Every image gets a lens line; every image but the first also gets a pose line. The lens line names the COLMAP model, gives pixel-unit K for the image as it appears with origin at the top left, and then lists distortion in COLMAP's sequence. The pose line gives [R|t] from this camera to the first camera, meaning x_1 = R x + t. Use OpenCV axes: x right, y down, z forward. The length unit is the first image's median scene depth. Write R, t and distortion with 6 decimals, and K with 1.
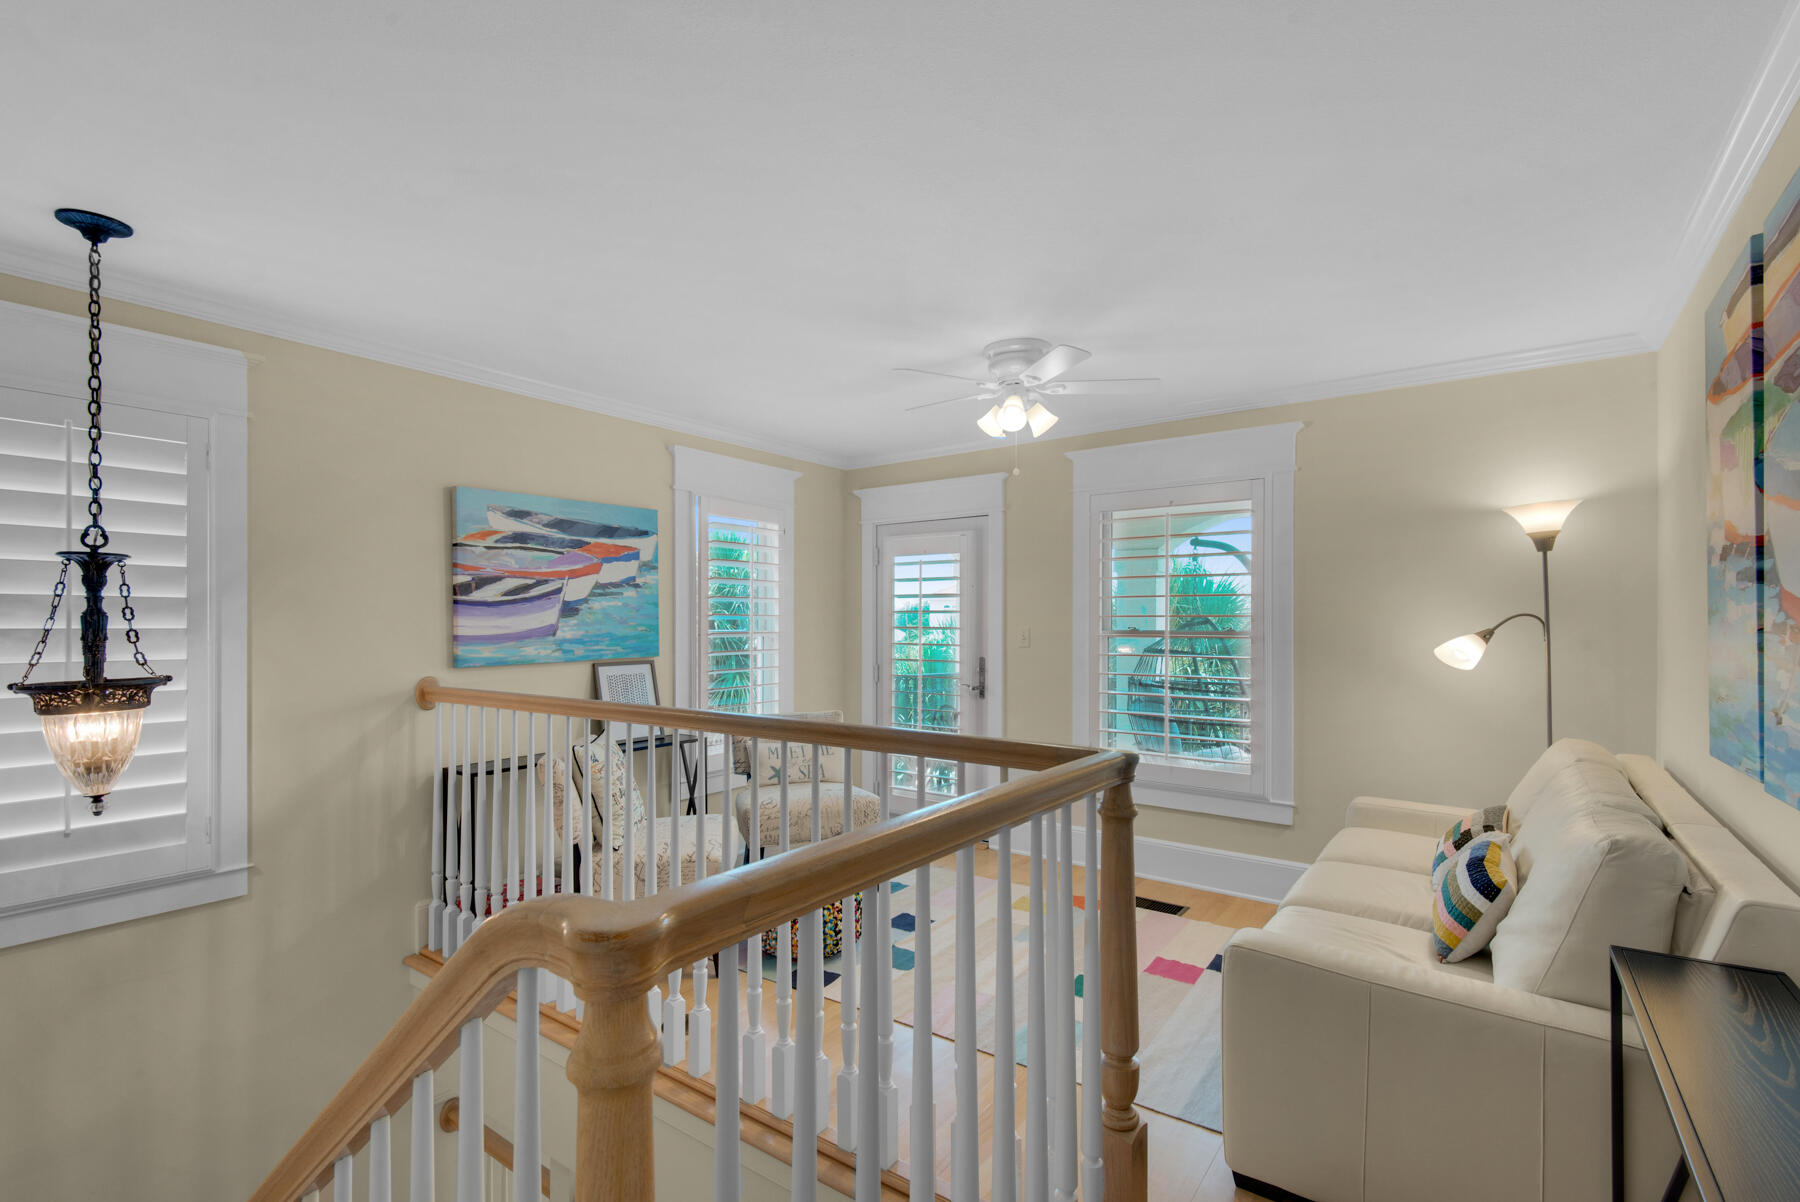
lens RADIAL K [[823.1, 0, 901.8], [0, 823.1, 613.4], [0, 0, 1]] dist [0.024311, -0.008680]
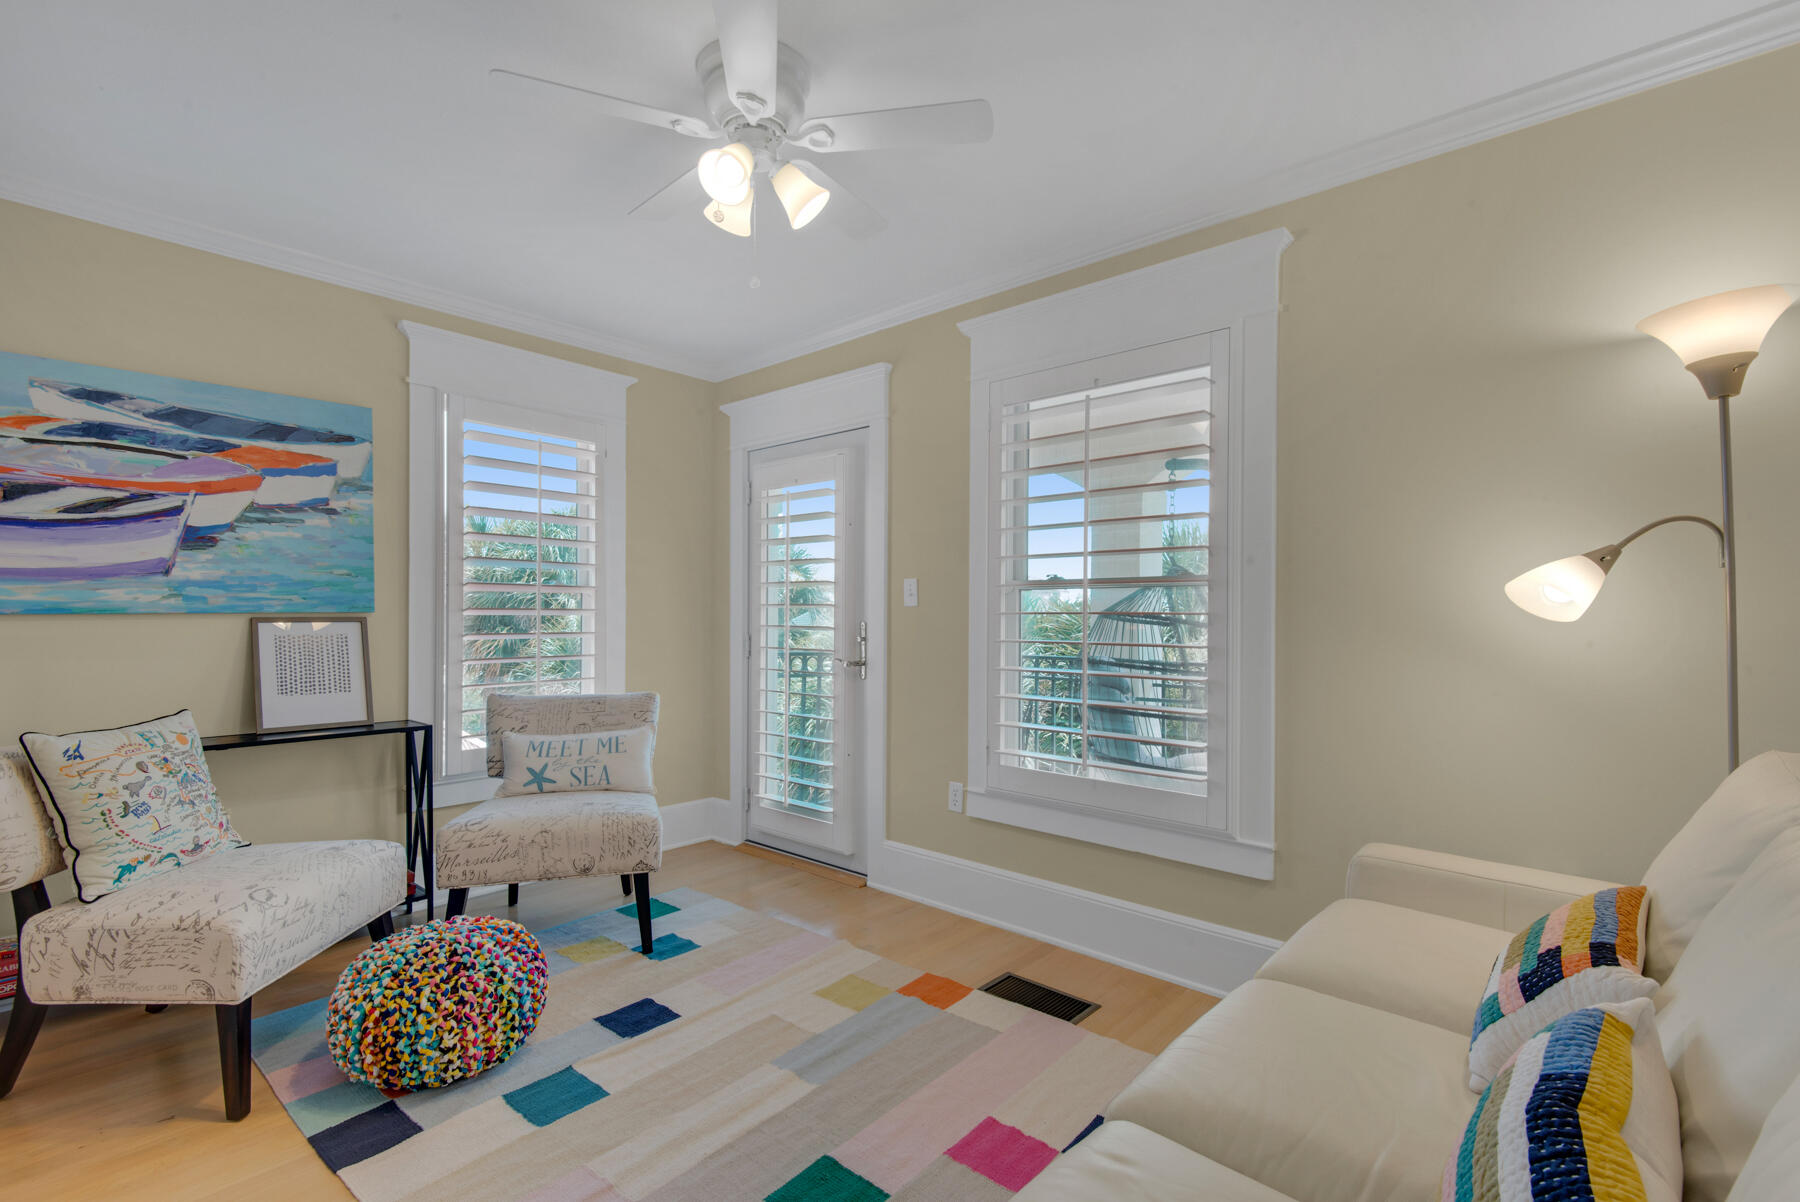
lens RADIAL K [[823.1, 0, 901.2], [0, 823.1, 604.0], [0, 0, 1]] dist [0.024311, -0.008680]
pose [[0.995137, 0.001908, -0.098487, 0.258859], [-0.002346, 0.999988, -0.004334, 0.052134], [0.098477, 0.004544, 0.995129, 0.357344]]
